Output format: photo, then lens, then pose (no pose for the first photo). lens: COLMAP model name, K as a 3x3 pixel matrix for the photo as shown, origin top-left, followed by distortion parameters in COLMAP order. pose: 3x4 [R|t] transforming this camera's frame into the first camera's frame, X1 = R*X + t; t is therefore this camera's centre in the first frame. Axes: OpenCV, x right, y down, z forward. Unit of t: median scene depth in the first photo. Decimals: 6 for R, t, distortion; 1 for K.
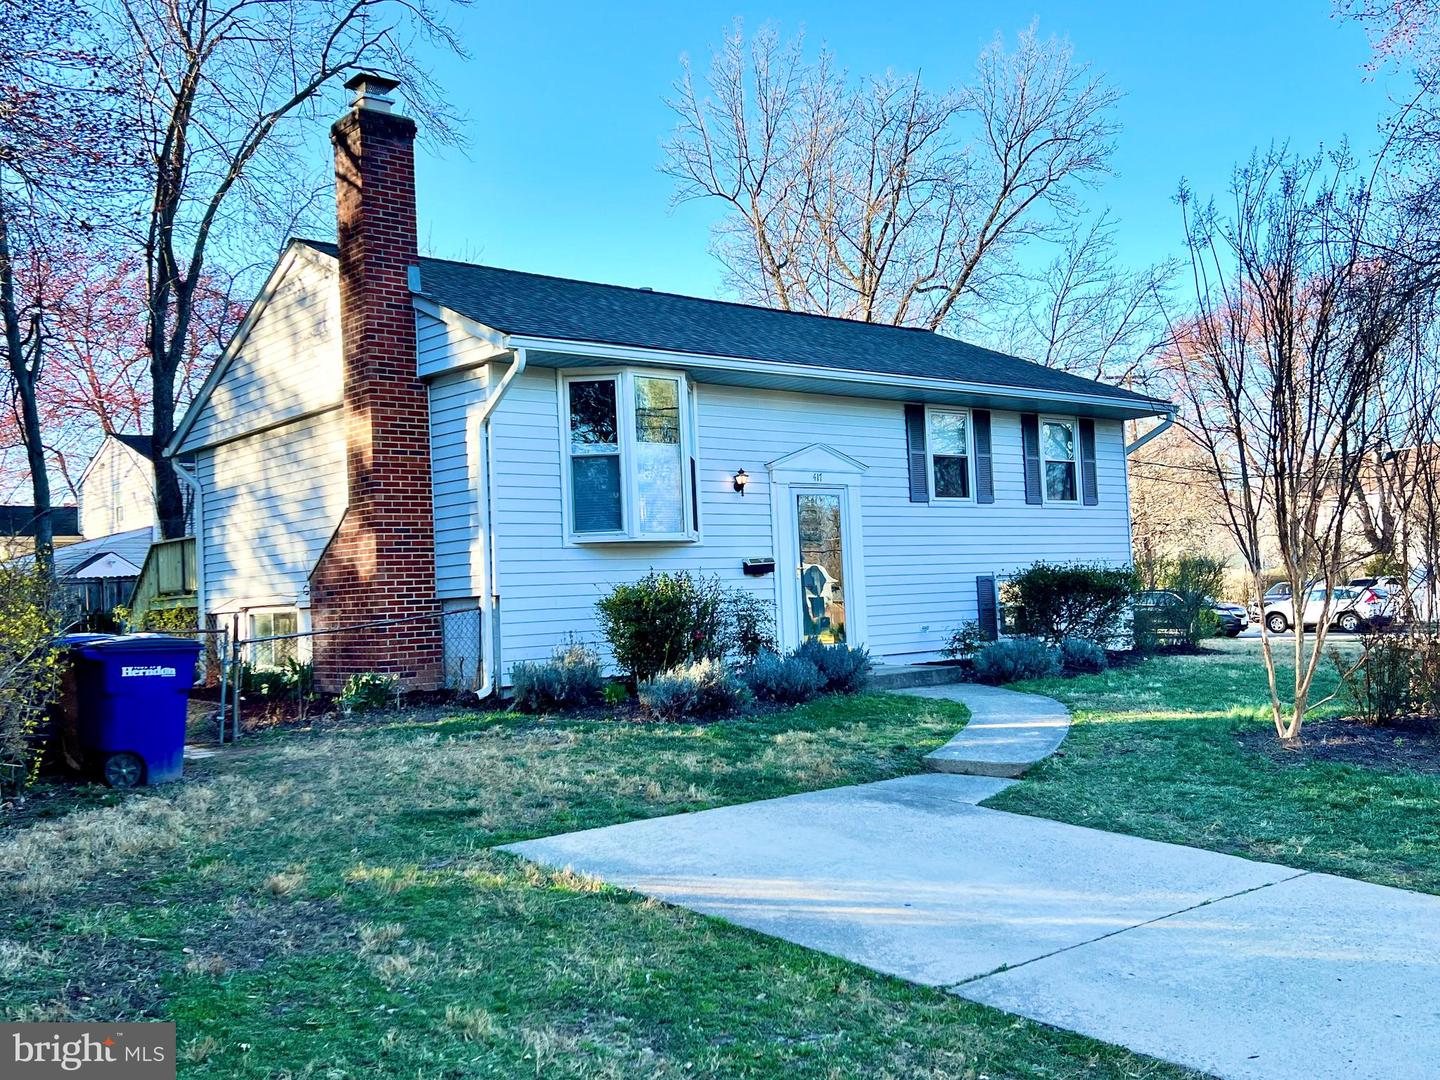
lens RADIAL K [[1378.0, 0, 723.6], [0, 1378.0, 538.1], [0, 0, 1]] dist [0.042289, 0.000000]
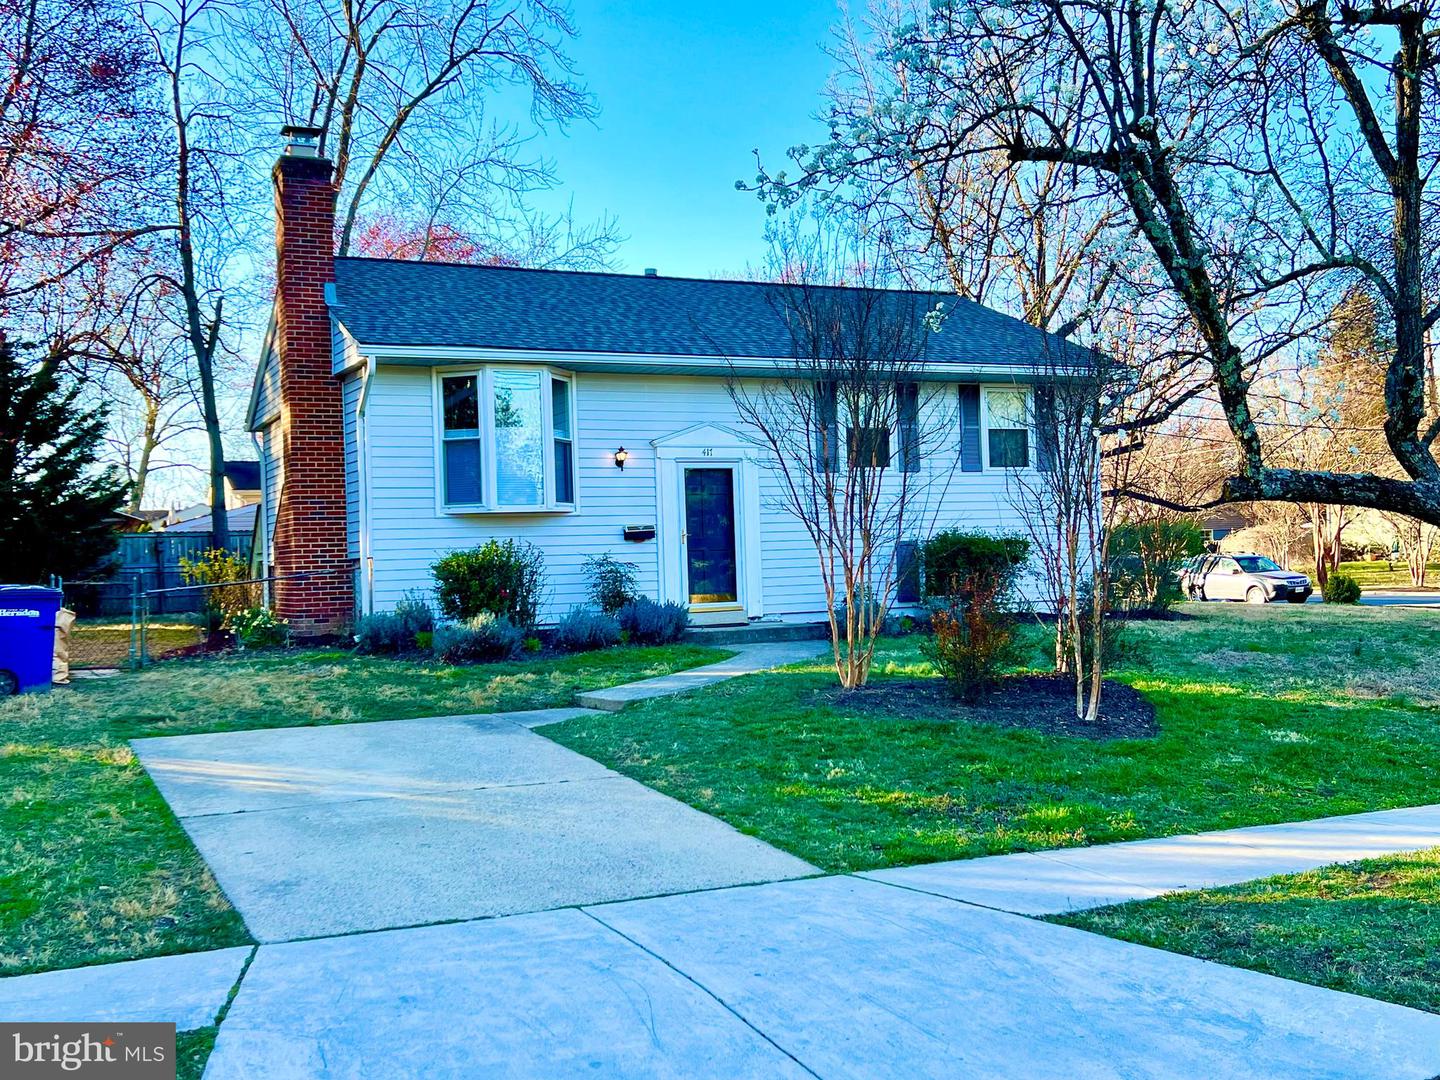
lens RADIAL K [[1509.1, 0, 717.4], [0, 1509.1, 542.4], [0, 0, 1]] dist [0.015118, 0.000000]
pose [[0.967823, 0.010239, -0.251422, 0.440607], [0.000378, 0.999112, 0.042143, -0.026340], [0.251630, -0.040882, 0.966960, -0.198895]]
